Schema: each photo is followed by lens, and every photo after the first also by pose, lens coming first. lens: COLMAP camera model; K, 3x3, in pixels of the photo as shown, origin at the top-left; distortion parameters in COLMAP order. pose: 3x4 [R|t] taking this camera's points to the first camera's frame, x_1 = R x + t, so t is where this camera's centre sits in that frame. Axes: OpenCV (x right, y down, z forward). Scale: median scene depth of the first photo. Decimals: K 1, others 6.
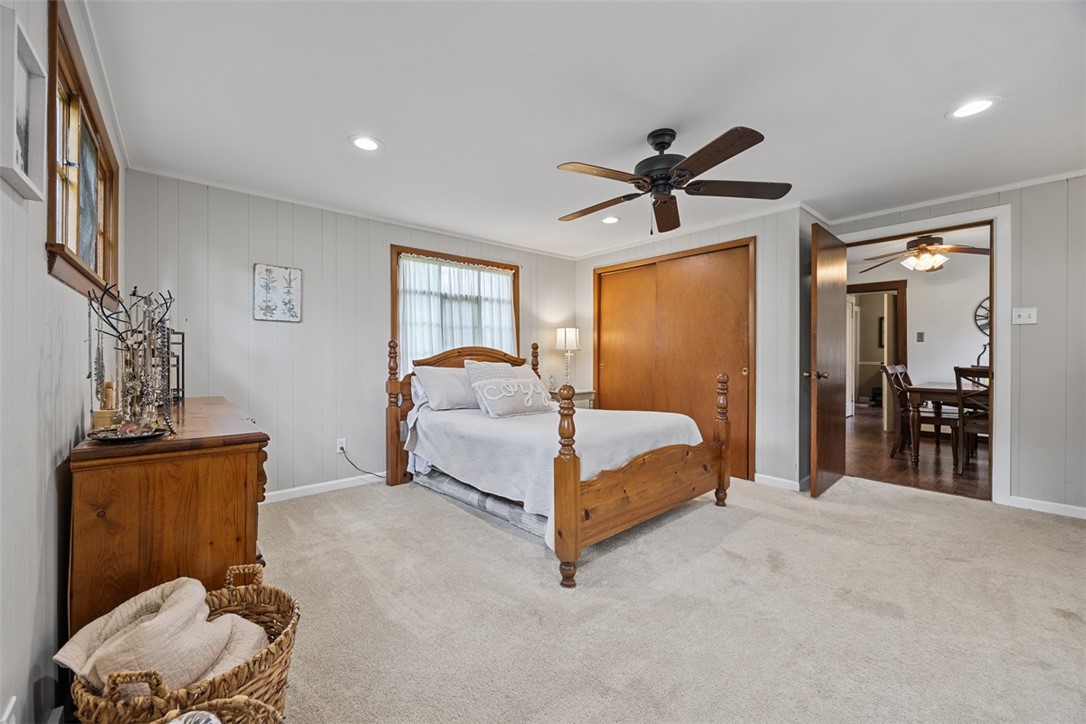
lens RADIAL K [[418.6, 0, 540.3], [0, 418.6, 356.0], [0, 0, 1]] dist [-0.005974, -0.000463]
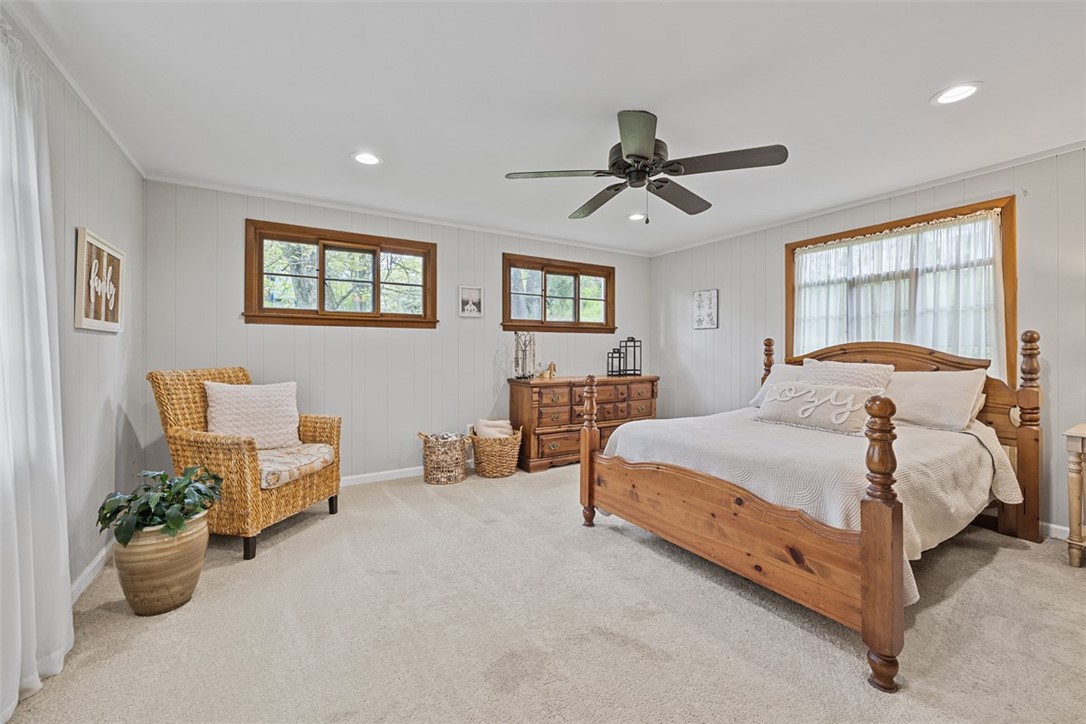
lens RADIAL K [[418.6, 0, 539.1], [0, 418.6, 355.3], [0, 0, 1]] dist [-0.005974, -0.000463]
pose [[-0.161188, 0.010276, -0.986870, 0.737758], [0.002183, 0.999947, 0.010055, -0.006187], [0.986921, -0.000534, -0.161201, 0.551589]]
